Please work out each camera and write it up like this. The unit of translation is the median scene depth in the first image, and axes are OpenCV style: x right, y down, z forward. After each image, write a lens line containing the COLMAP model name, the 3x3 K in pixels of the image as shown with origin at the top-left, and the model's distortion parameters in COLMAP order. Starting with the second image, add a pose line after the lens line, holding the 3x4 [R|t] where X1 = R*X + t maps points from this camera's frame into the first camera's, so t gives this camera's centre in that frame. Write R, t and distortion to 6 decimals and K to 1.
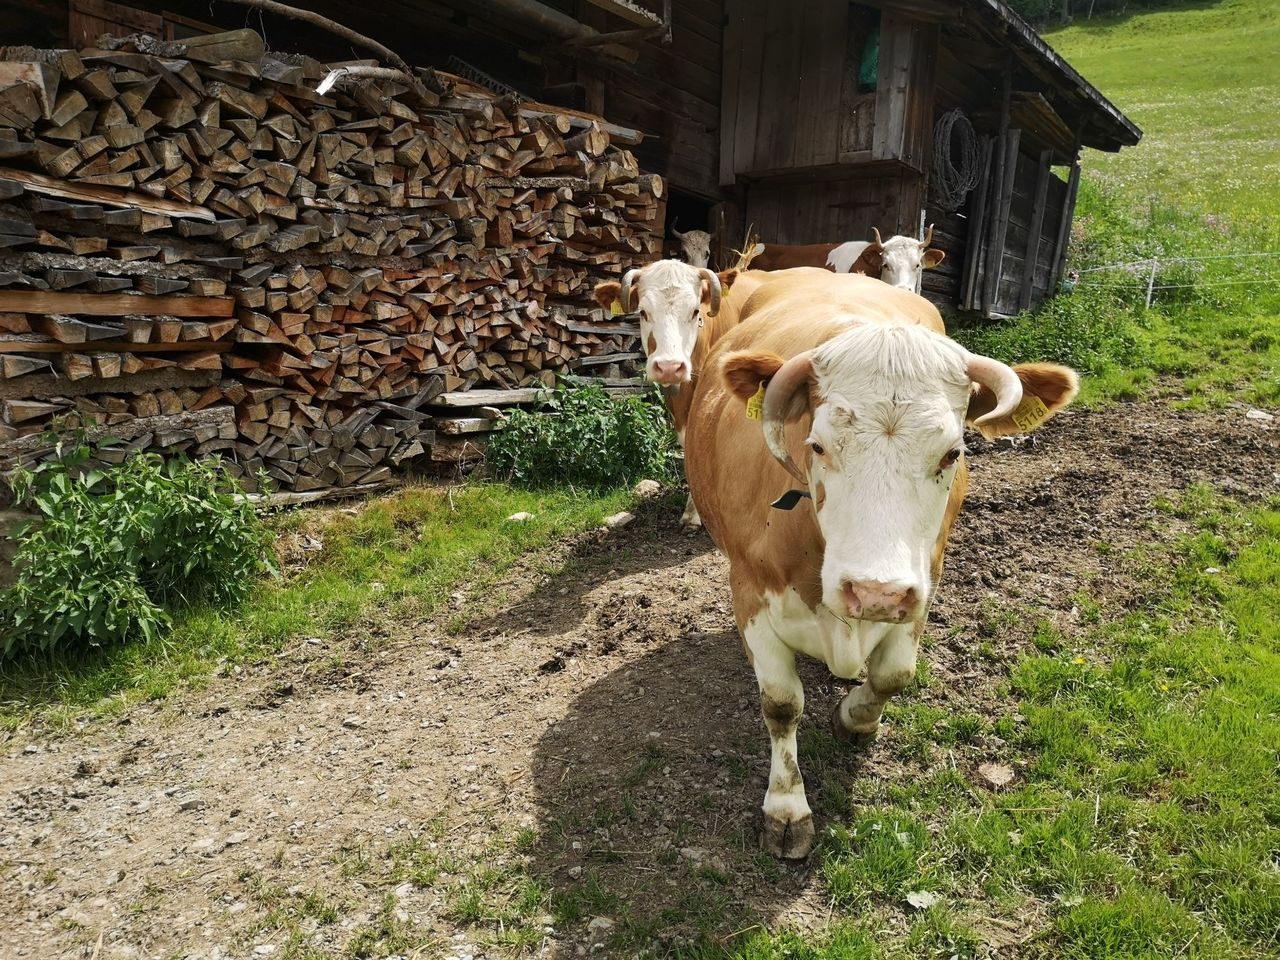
lens RADIAL K [[1008.9, 0, 641.8], [0, 1008.9, 505.1], [0, 0, 1]] dist [0.069227, -0.136006]
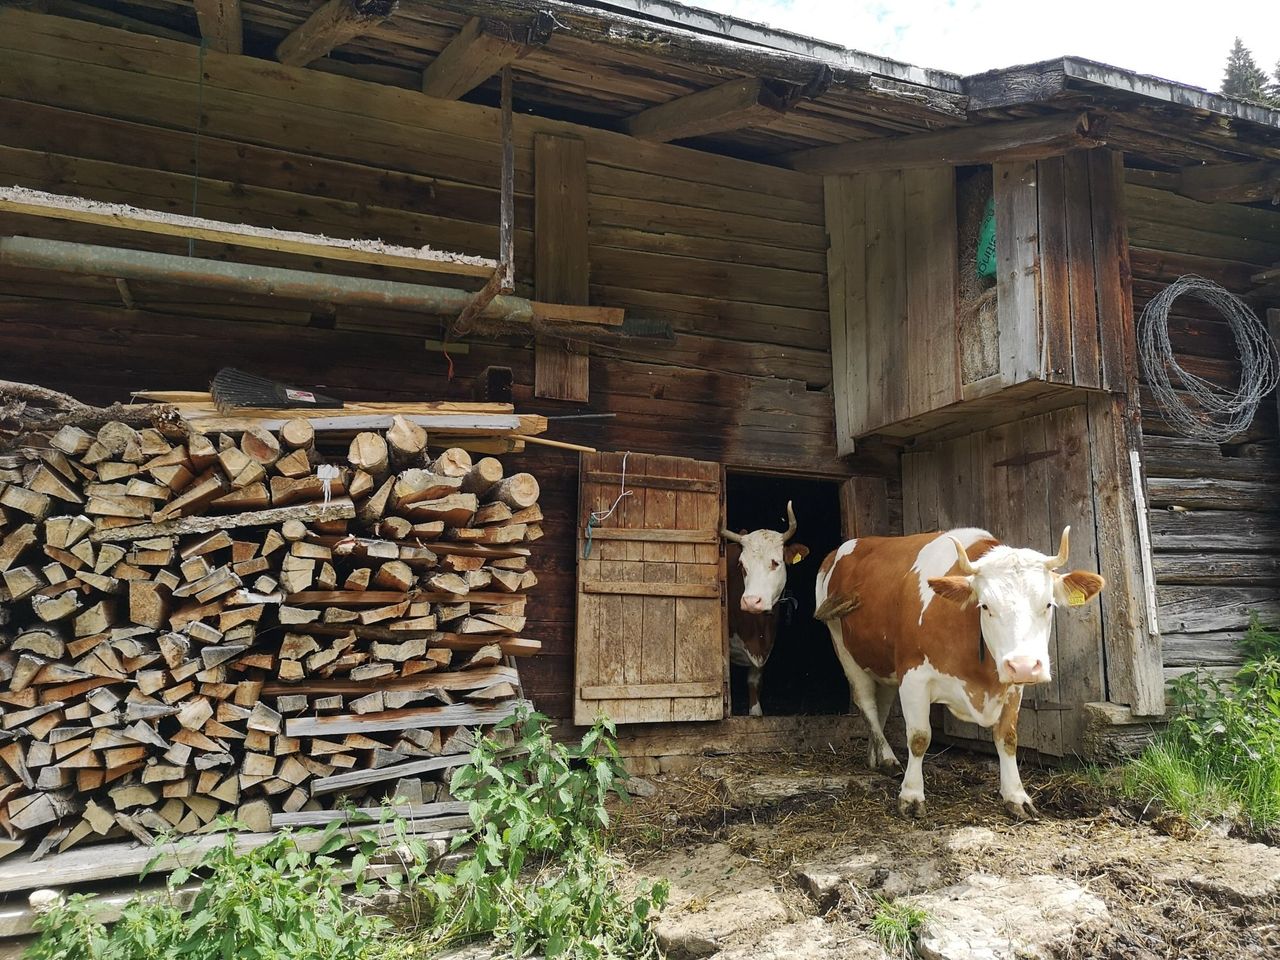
lens RADIAL K [[1008.9, 0, 641.8], [0, 1008.9, 505.1], [0, 0, 1]] dist [0.069227, -0.136006]
pose [[0.860340, -0.120278, -0.495327, 0.338989], [-0.018099, 0.963939, -0.265507, -0.112659], [0.509400, 0.237391, 0.827138, 0.423241]]
